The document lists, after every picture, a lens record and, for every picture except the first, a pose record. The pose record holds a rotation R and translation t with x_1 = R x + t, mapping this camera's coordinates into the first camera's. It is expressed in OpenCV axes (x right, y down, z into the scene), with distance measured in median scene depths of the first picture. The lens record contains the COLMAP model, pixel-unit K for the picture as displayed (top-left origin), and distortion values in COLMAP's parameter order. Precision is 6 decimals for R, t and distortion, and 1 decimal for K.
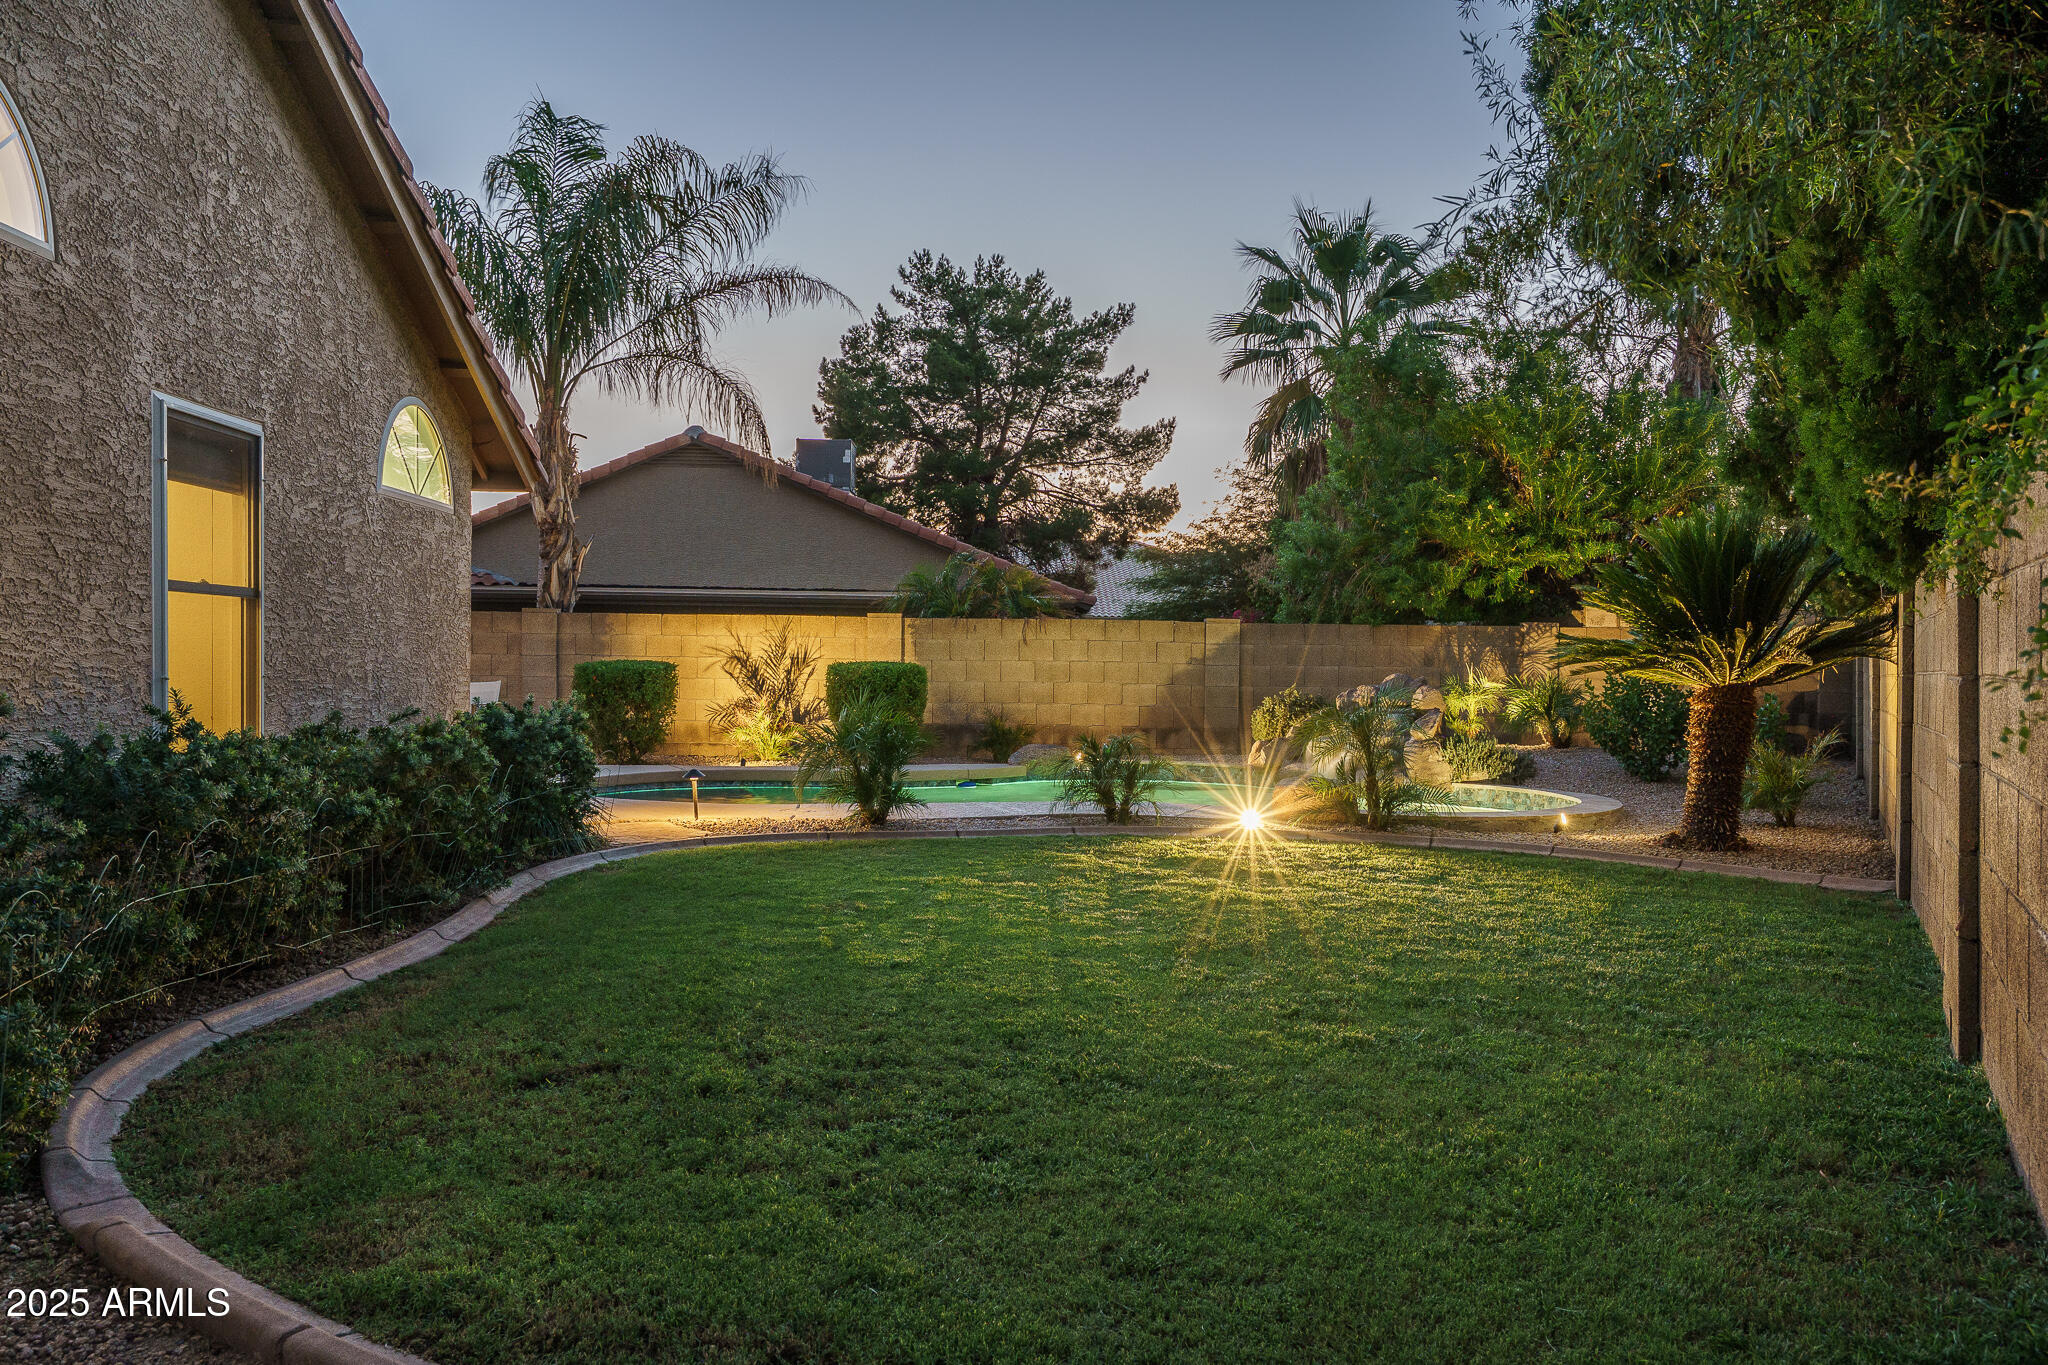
lens RADIAL K [[1503.6, 0, 1036.3], [0, 1503.6, 680.4], [0, 0, 1]] dist [0.026835, 0.000514]
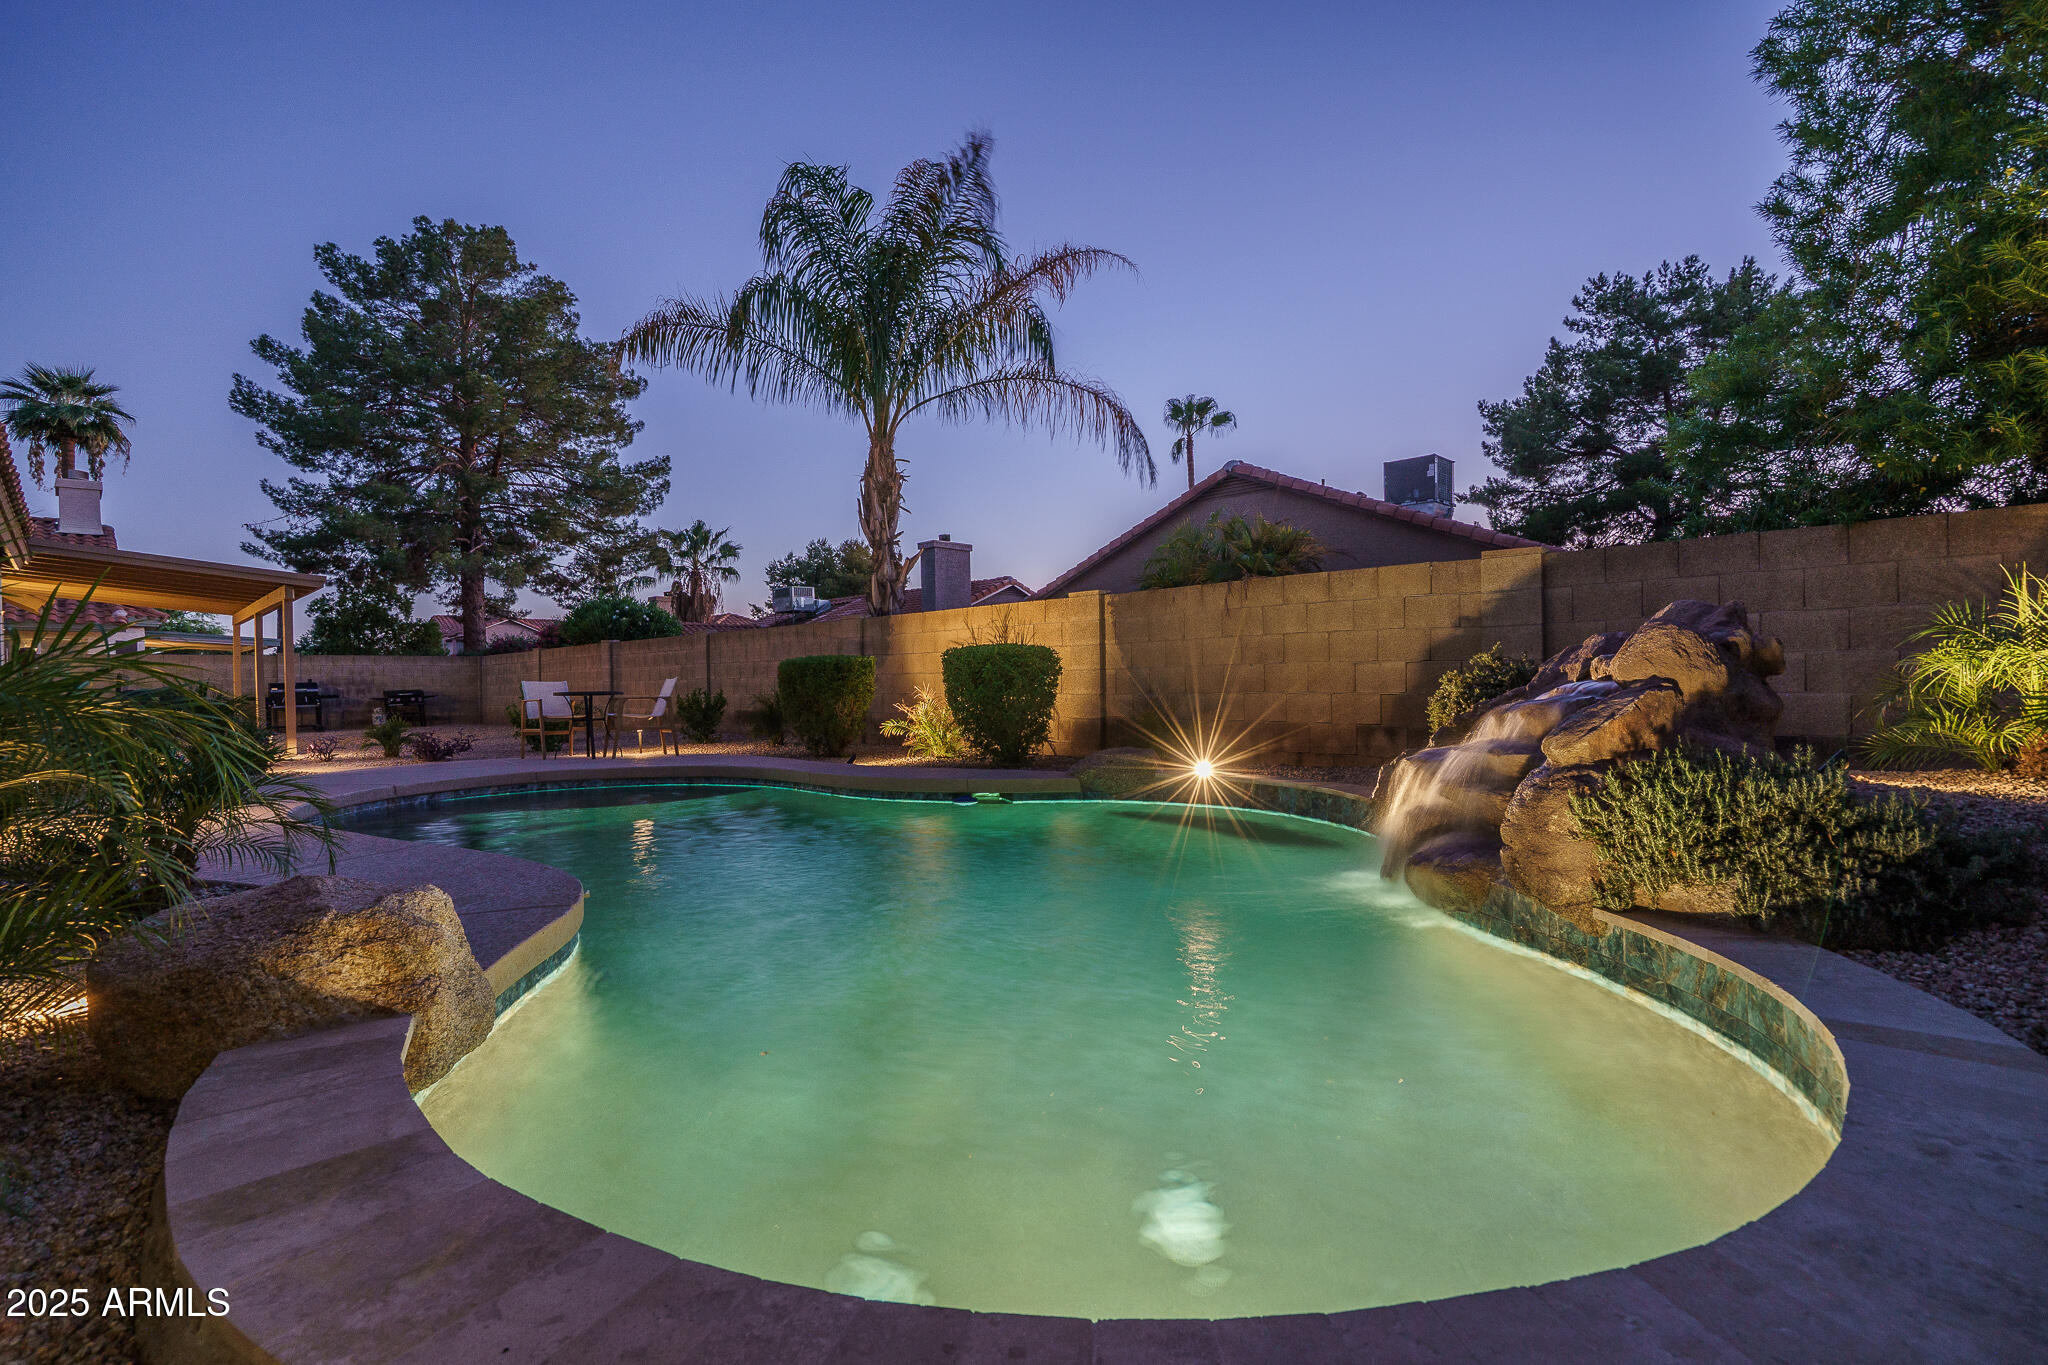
lens RADIAL K [[928.2, 0, 1024.9], [0, 928.2, 687.6], [0, 0, 1]] dist [0.001215, 0.003586]
pose [[0.691326, -0.019445, -0.722281, 0.258975], [0.013133, 0.999811, -0.014346, 0.017828], [0.722424, 0.000432, 0.691450, 0.600685]]
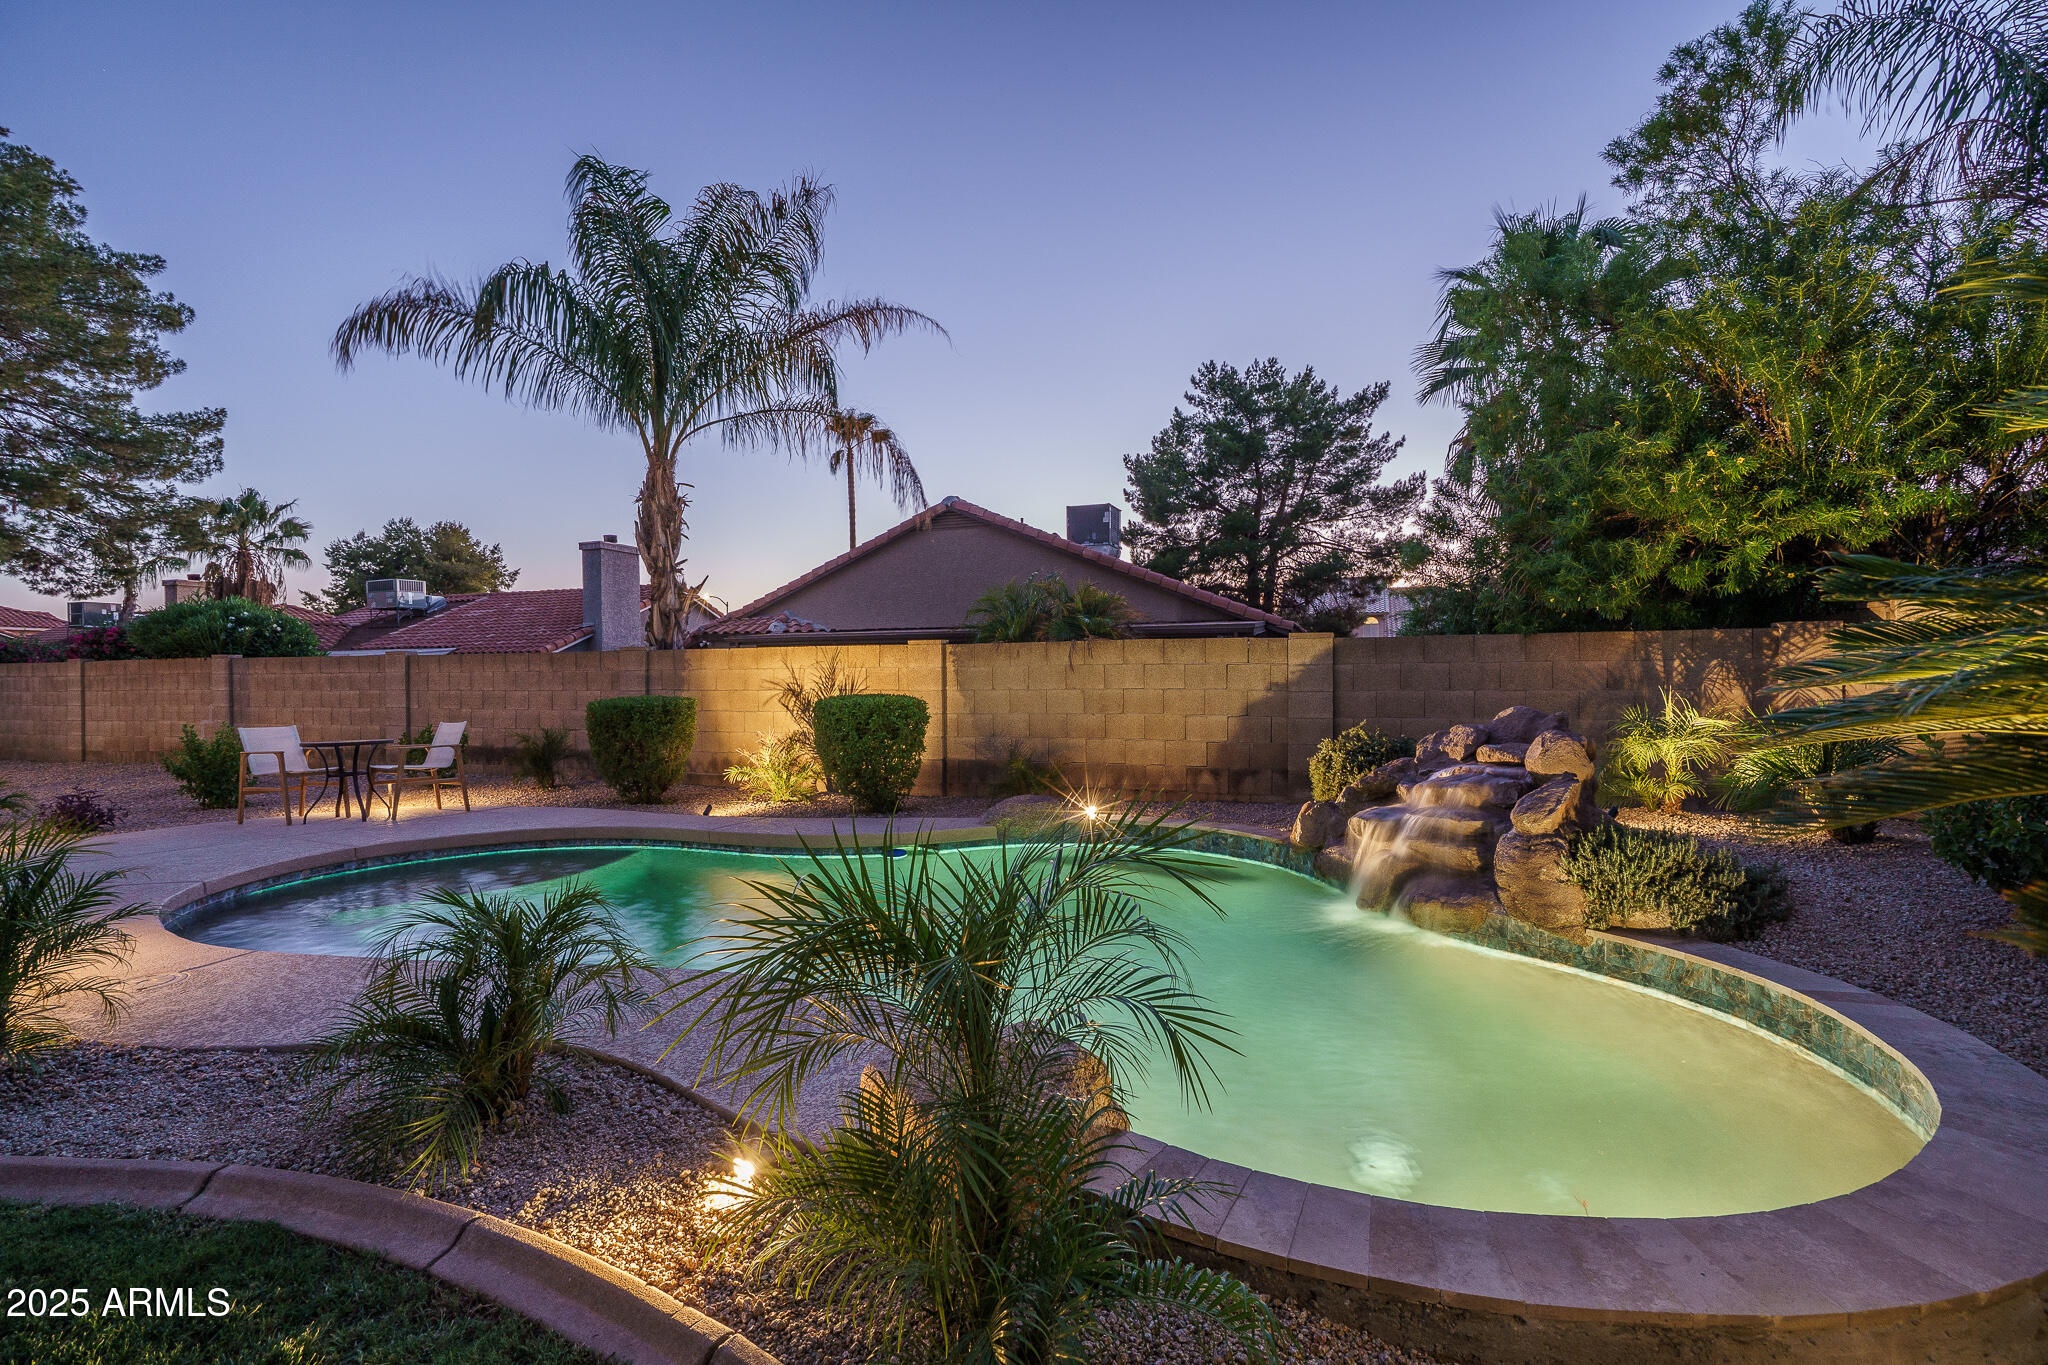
lens RADIAL K [[928.2, 0, 1025.3], [0, 928.2, 686.0], [0, 0, 1]] dist [0.001215, 0.003586]
pose [[0.925873, -0.014770, -0.377545, 0.169767], [0.012206, 0.999883, -0.009184, -0.010389], [0.377637, 0.003895, 0.925946, 0.491411]]
